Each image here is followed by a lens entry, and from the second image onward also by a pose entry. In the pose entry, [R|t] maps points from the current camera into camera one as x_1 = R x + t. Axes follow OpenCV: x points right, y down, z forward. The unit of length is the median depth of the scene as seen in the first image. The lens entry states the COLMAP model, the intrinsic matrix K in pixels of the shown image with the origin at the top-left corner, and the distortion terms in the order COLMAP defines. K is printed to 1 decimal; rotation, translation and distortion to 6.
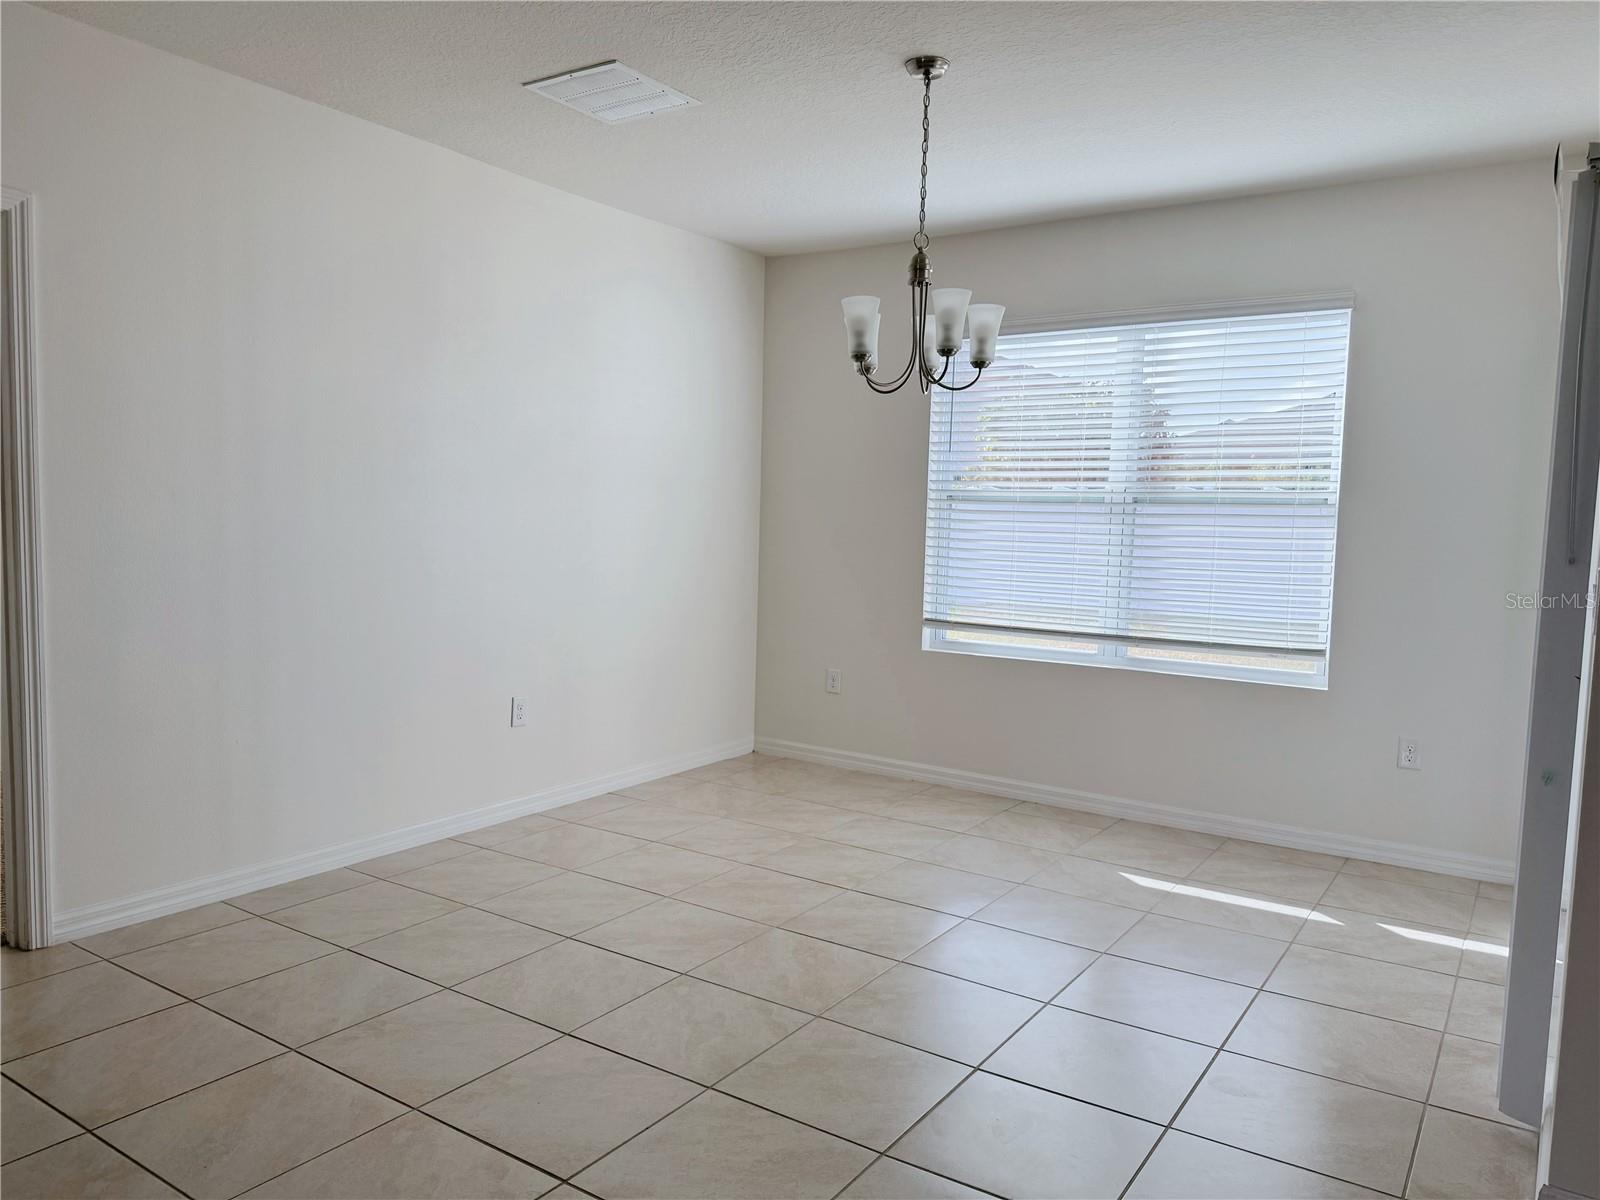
lens RADIAL K [[1124.1, 0, 791.6], [0, 1124.1, 600.9], [0, 0, 1]] dist [0.065860, -0.077707]
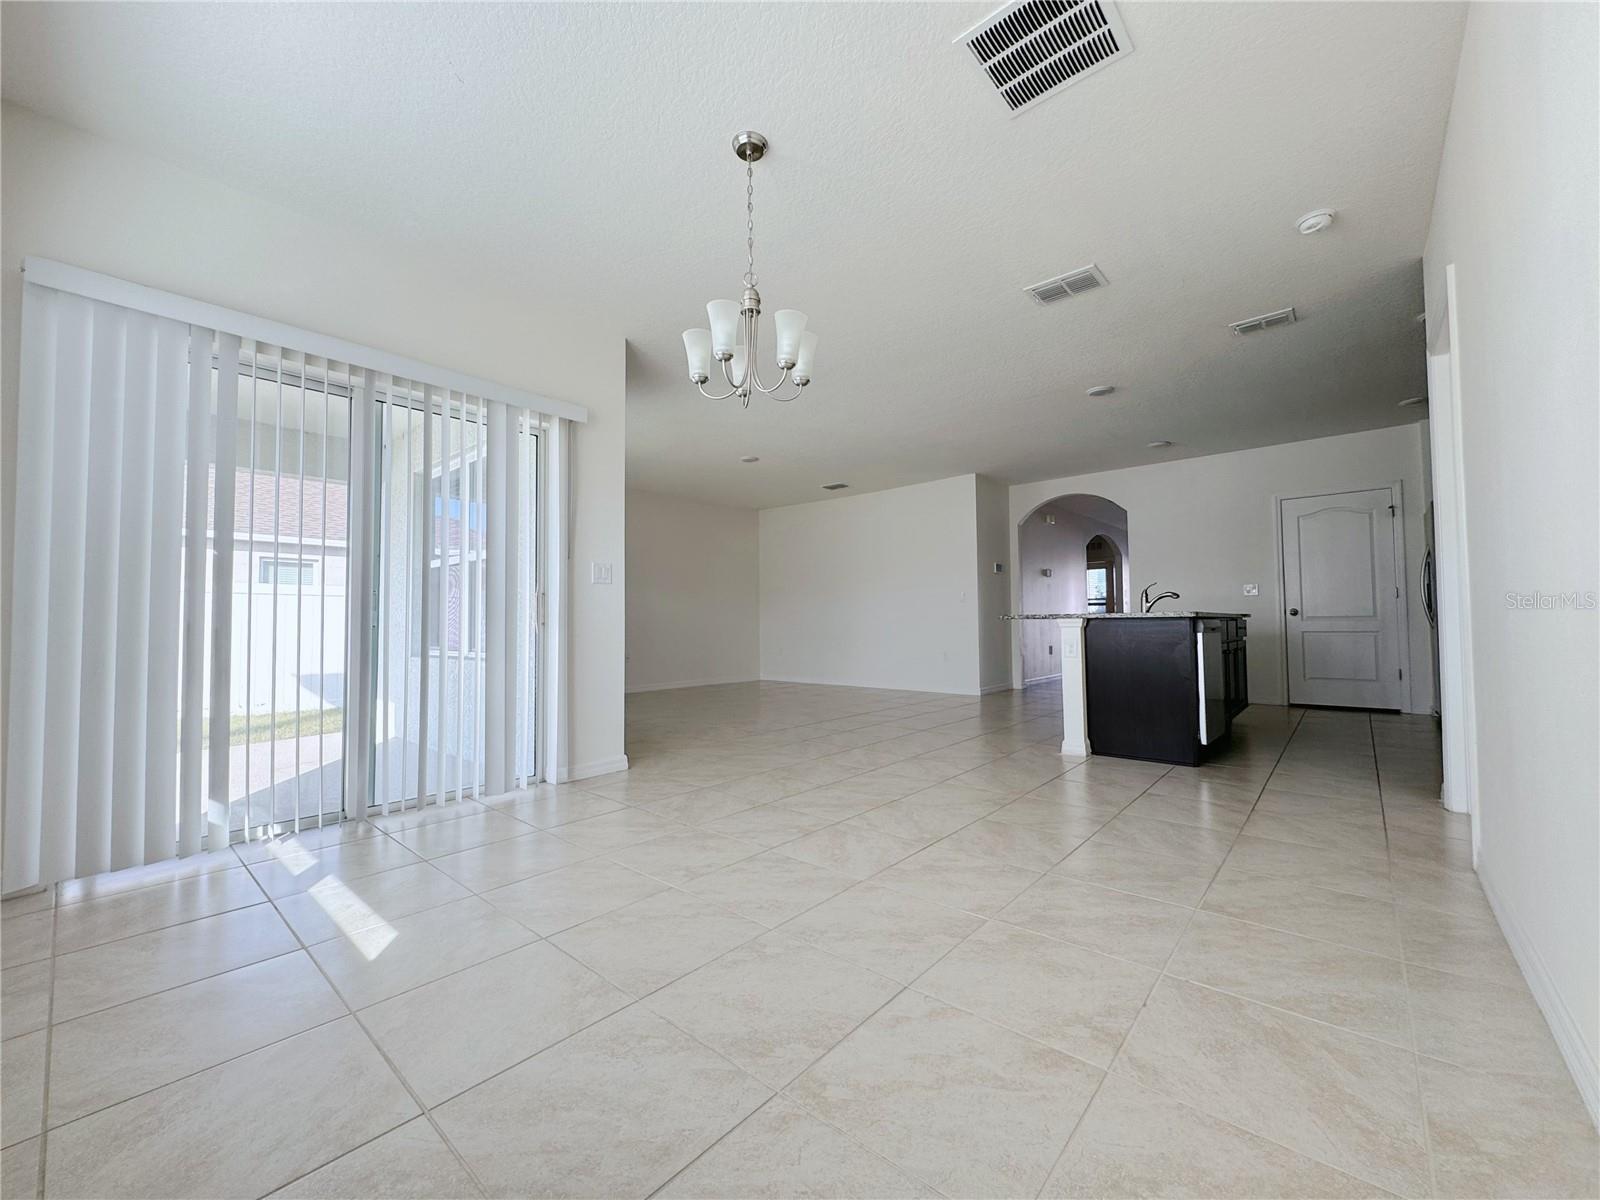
lens RADIAL K [[636.4, 0, 798.7], [0, 636.4, 599.6], [0, 0, 1]] dist [-0.006586, 0.001114]
pose [[-0.992483, -0.009932, 0.121976, -0.018464], [-0.005630, 0.999352, 0.035560, 0.000929], [-0.122250, 0.034606, -0.991896, 1.244384]]
